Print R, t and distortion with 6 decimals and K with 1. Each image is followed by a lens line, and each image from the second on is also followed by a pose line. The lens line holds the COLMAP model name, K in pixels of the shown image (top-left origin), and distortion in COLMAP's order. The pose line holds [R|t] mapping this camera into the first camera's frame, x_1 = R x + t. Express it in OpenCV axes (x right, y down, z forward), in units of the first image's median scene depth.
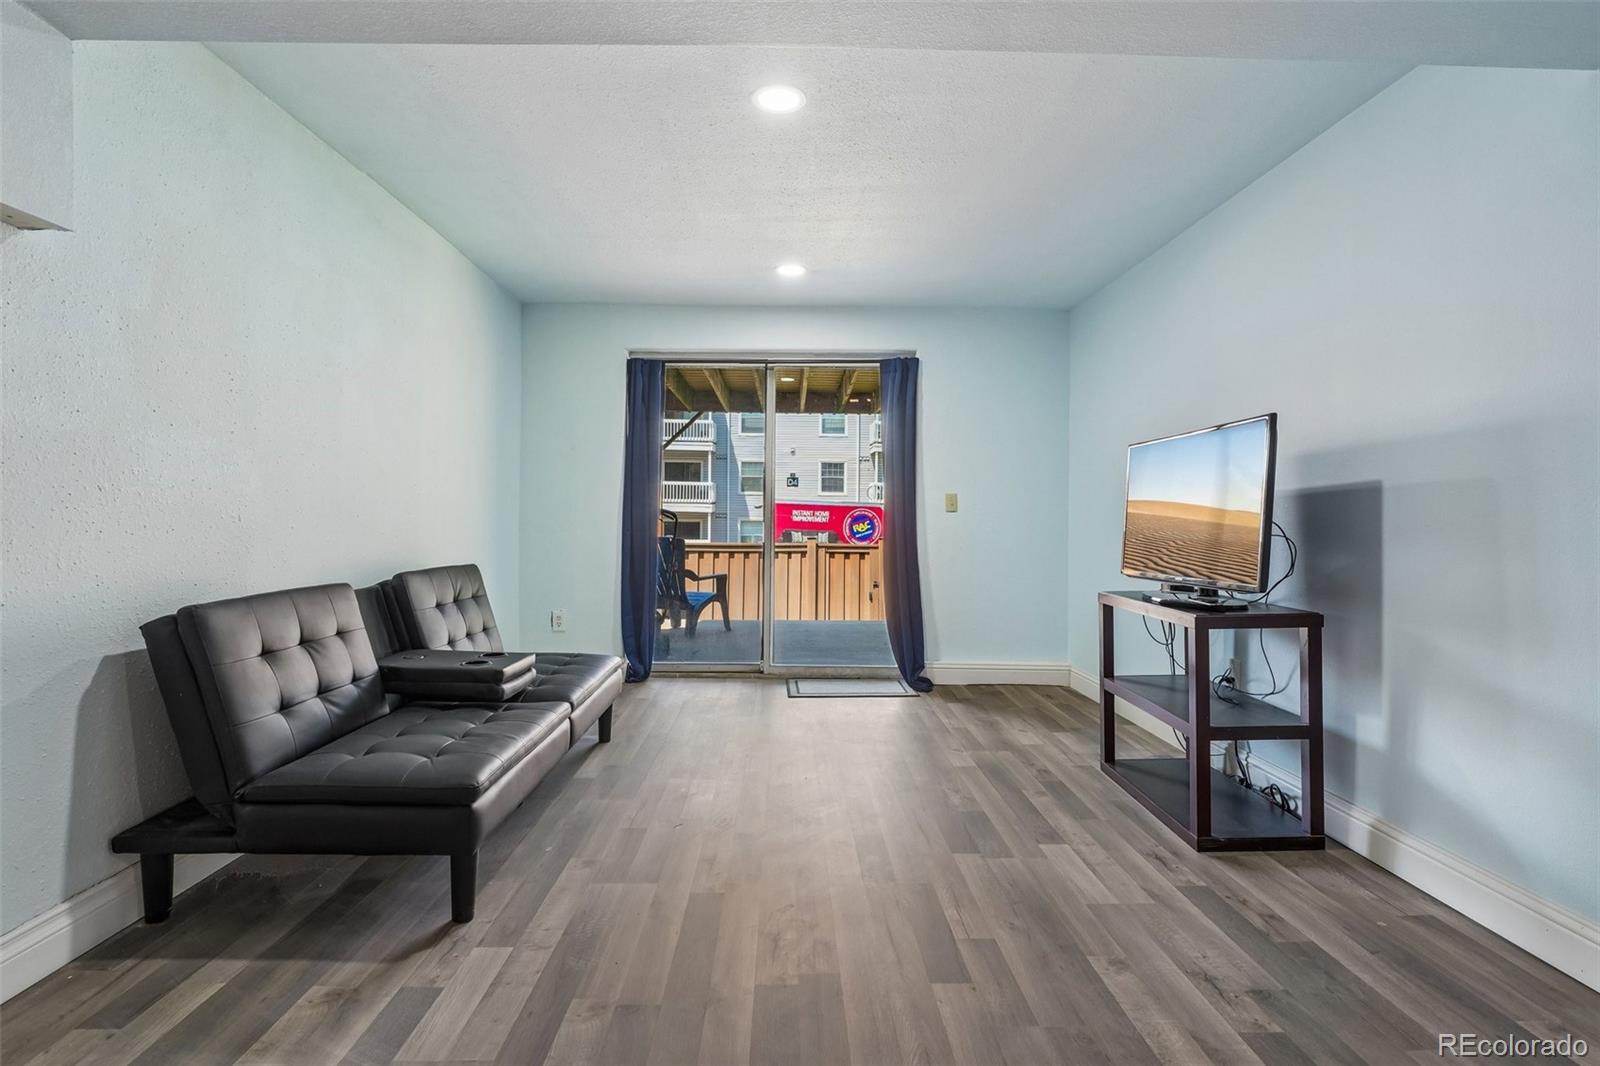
lens RADIAL K [[783.2, 0, 788.1], [0, 783.2, 523.8], [0, 0, 1]] dist [-0.036171, 0.007460]
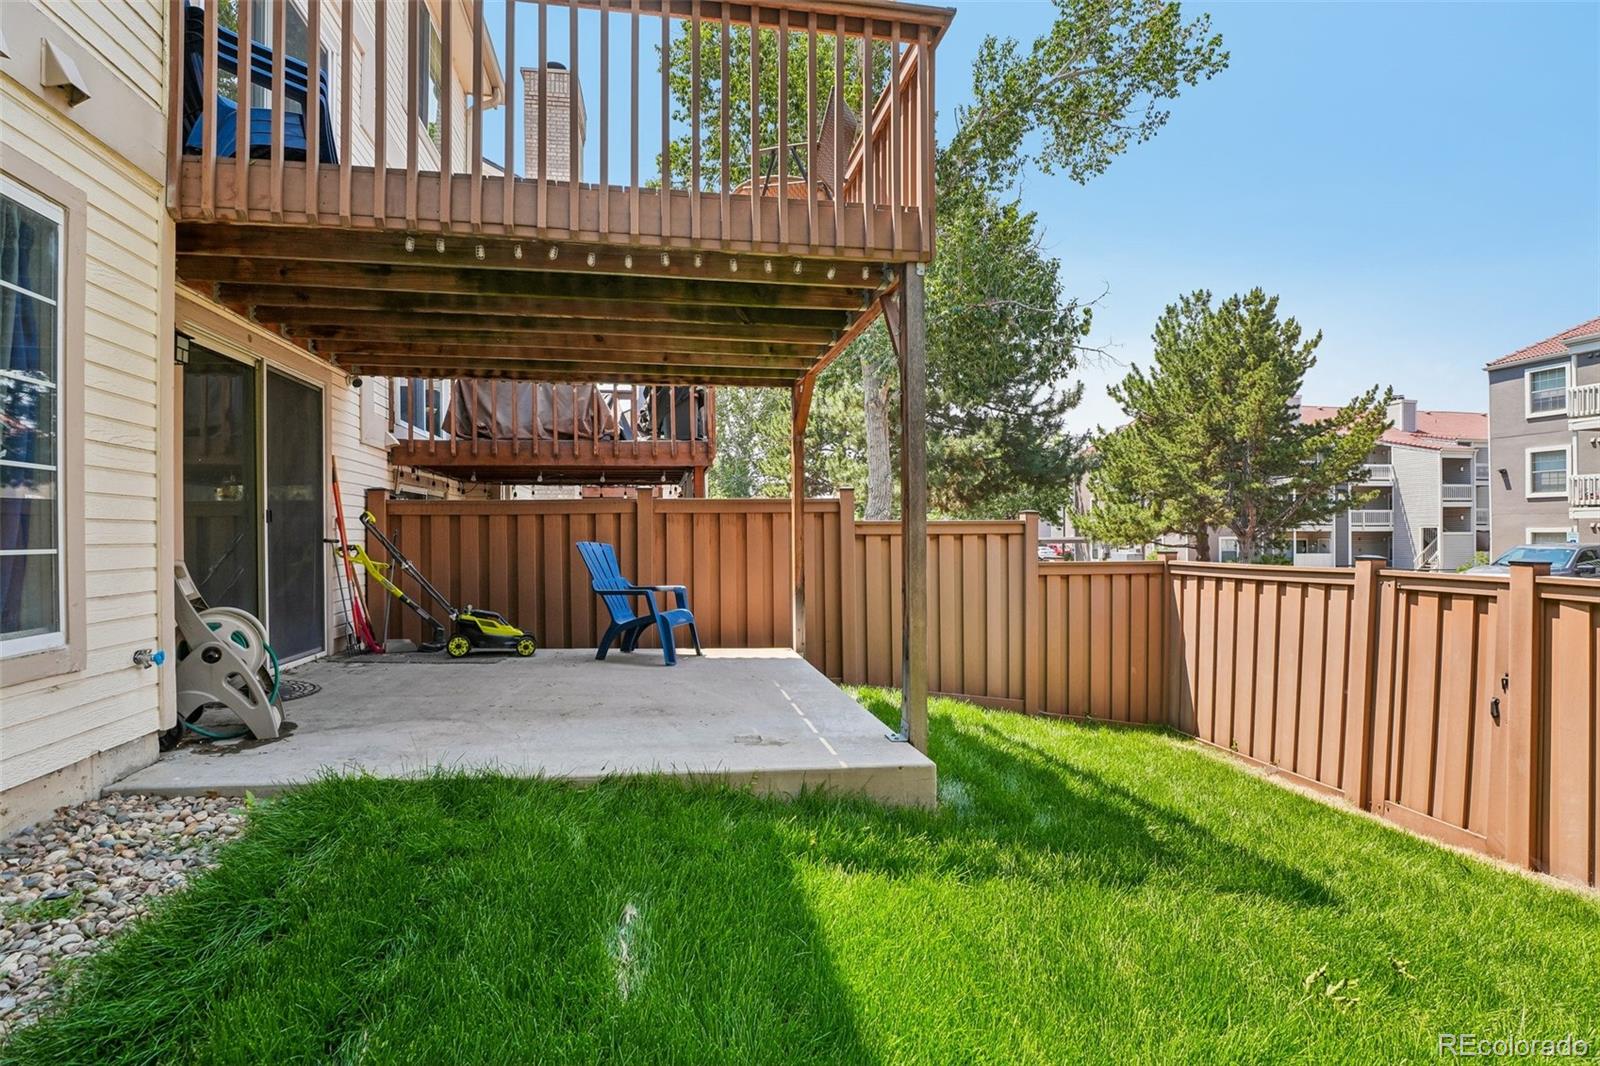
lens RADIAL K [[783.2, 0, 799.3], [0, 783.2, 539.3], [0, 0, 1]] dist [-0.036171, 0.007460]
pose [[0.178515, -0.006116, -0.983918, 0.220772], [-0.000210, 0.999980, -0.006254, 0.005356], [0.983937, 0.001323, 0.178510, 0.308787]]
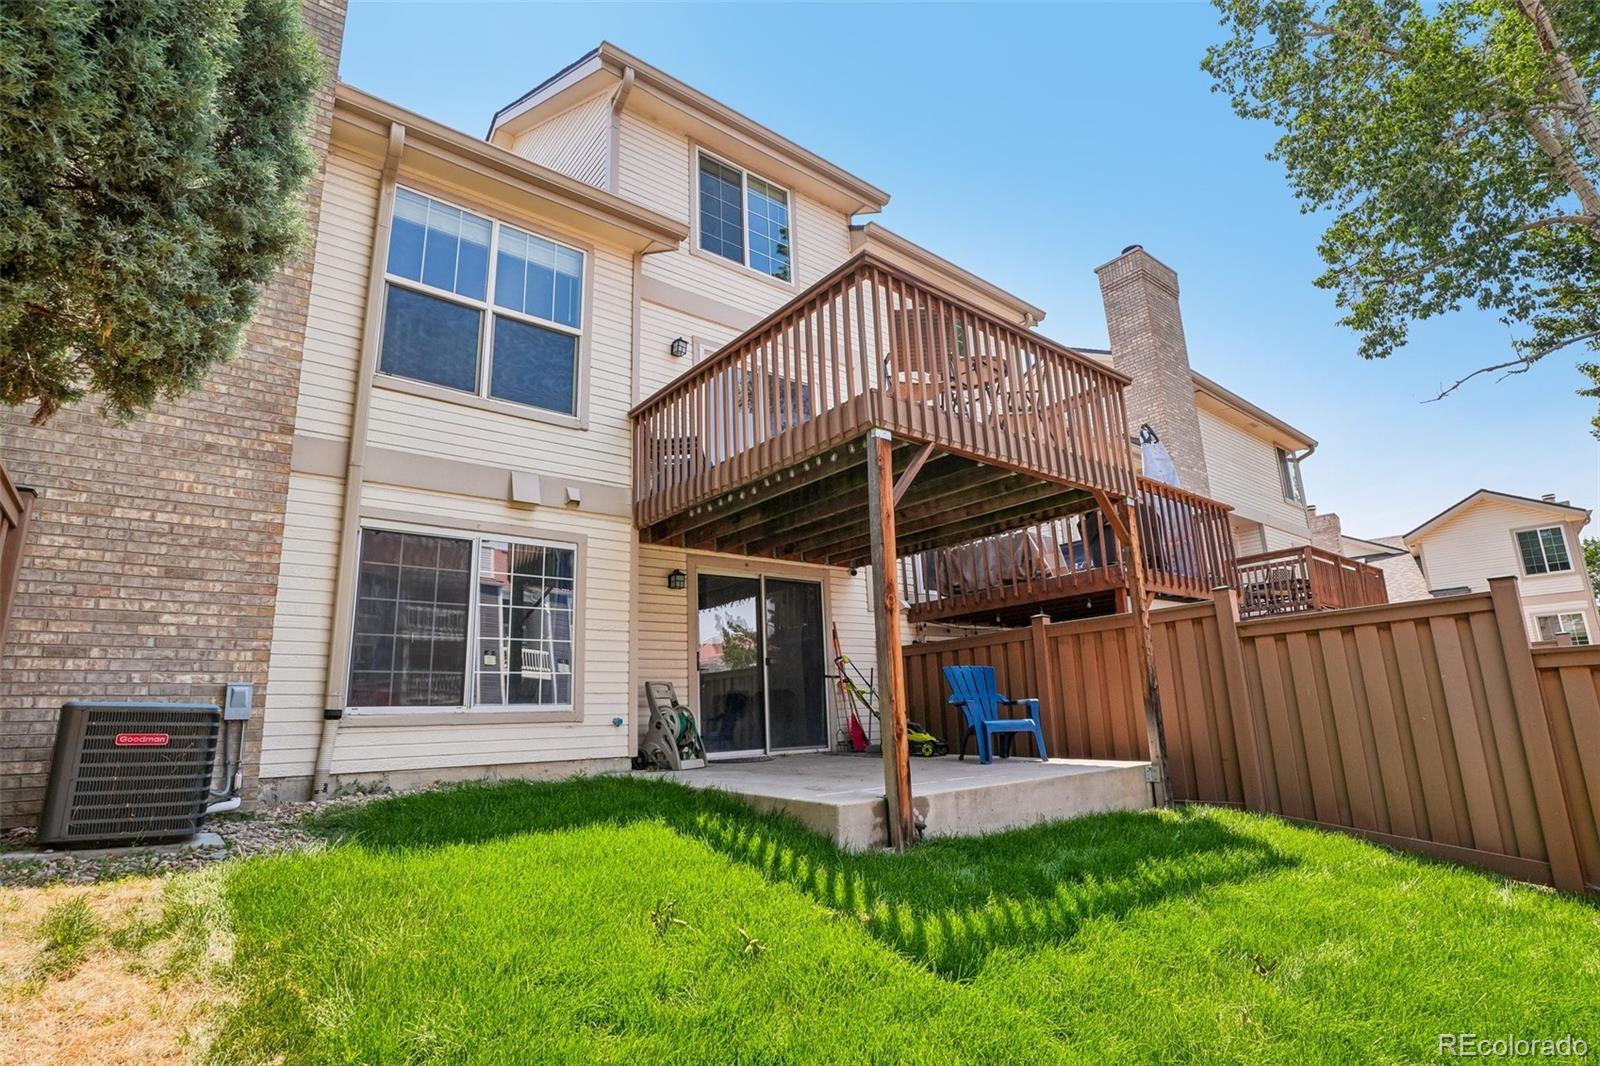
lens RADIAL K [[783.2, 0, 791.0], [0, 783.2, 534.7], [0, 0, 1]] dist [-0.036171, 0.007460]
pose [[-0.786091, -0.124261, -0.605492, 0.212804], [0.023420, 0.972893, -0.230066, 0.024341], [0.617667, -0.195034, -0.761872, 0.499065]]
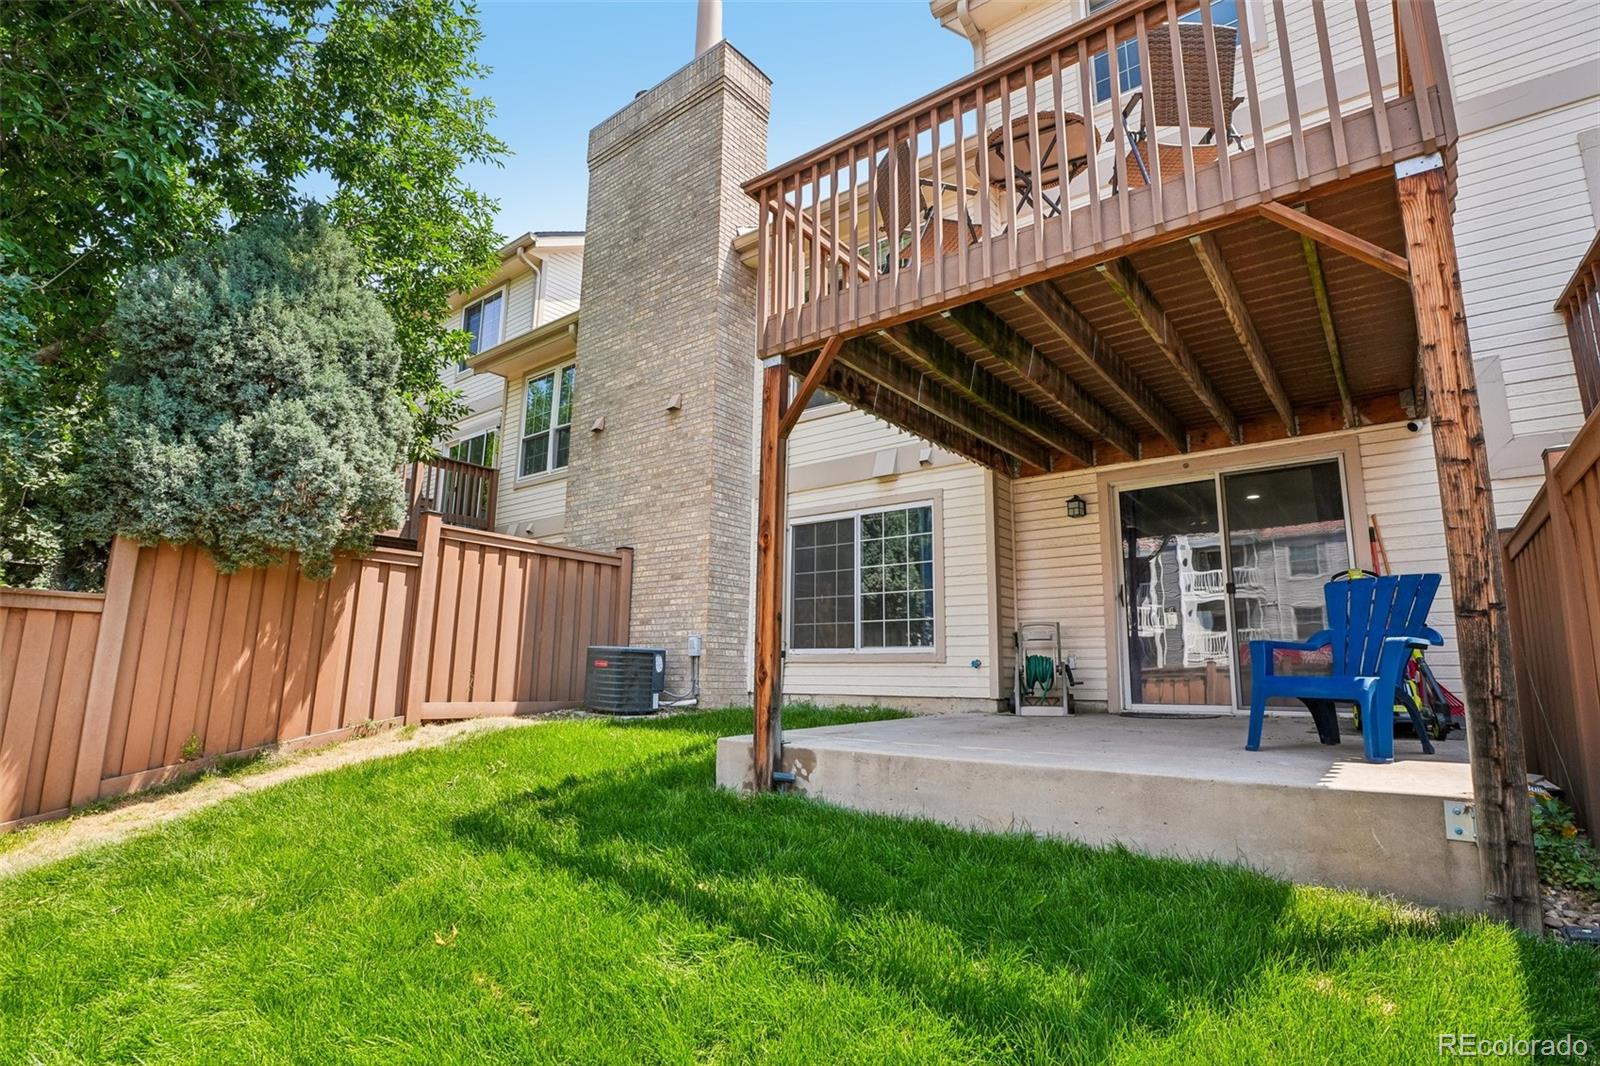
lens RADIAL K [[783.2, 0, 797.9], [0, 783.2, 525.0], [0, 0, 1]] dist [-0.036171, 0.007460]
pose [[-0.780644, 0.098890, 0.617103, -0.052102], [-0.016531, 0.983790, -0.178563, 0.025919], [-0.624758, -0.149595, -0.766354, 0.500226]]
